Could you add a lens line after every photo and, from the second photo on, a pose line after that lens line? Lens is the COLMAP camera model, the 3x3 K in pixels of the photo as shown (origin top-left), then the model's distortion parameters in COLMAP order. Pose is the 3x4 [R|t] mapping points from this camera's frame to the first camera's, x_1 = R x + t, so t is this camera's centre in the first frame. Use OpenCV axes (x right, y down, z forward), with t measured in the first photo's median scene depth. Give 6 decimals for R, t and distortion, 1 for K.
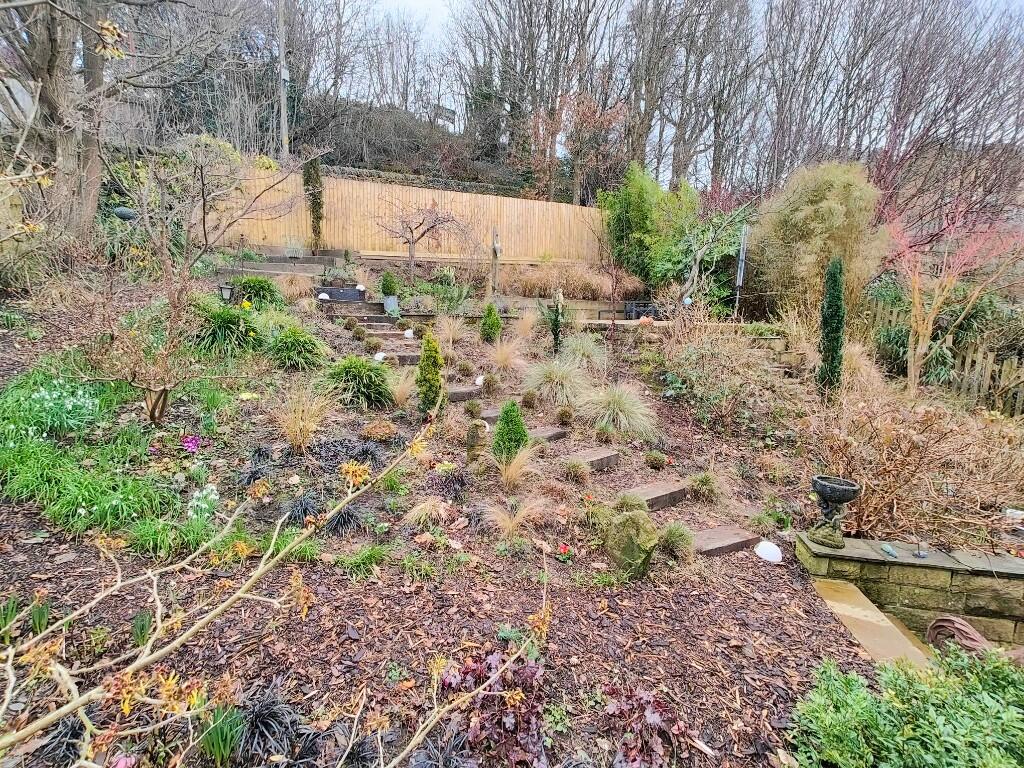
lens RADIAL K [[449.3, 0, 512.0], [0, 449.3, 384.0], [0, 0, 1]] dist [-0.000192, 0.004114]
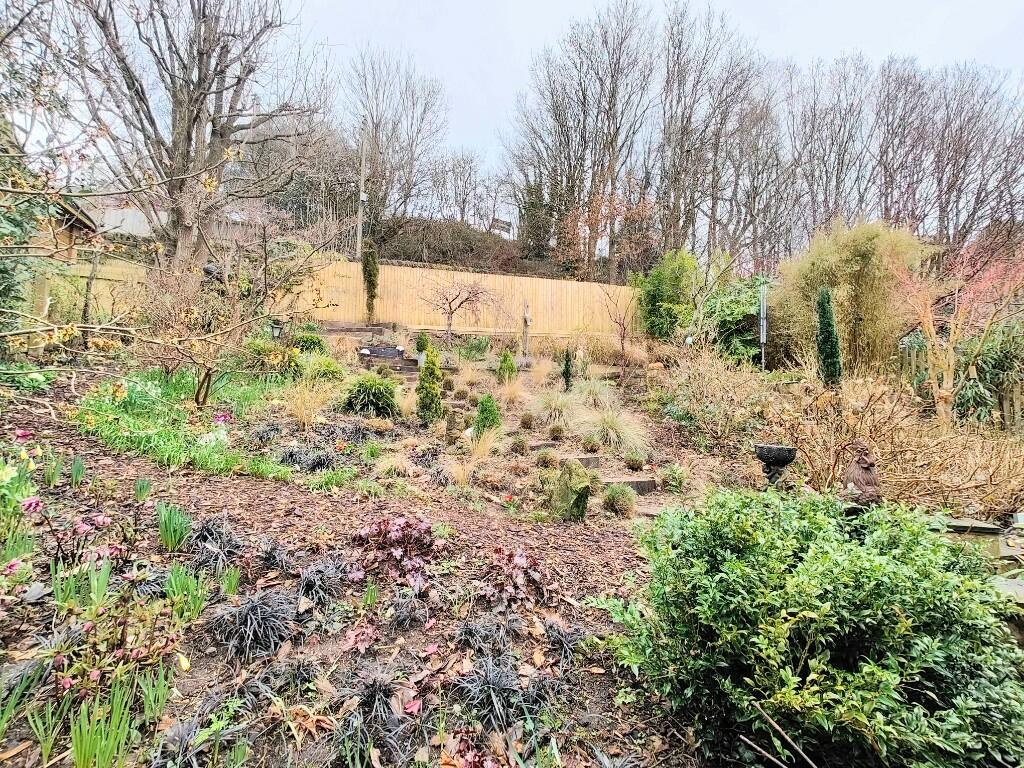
lens RADIAL K [[449.3, 0, 512.0], [0, 449.3, 384.0], [0, 0, 1]] dist [-0.000192, 0.004114]
pose [[0.991728, -0.014389, -0.127547, 0.079770], [-0.012113, 0.978771, -0.204601, 0.095535], [0.127784, 0.204453, 0.970500, -0.038733]]
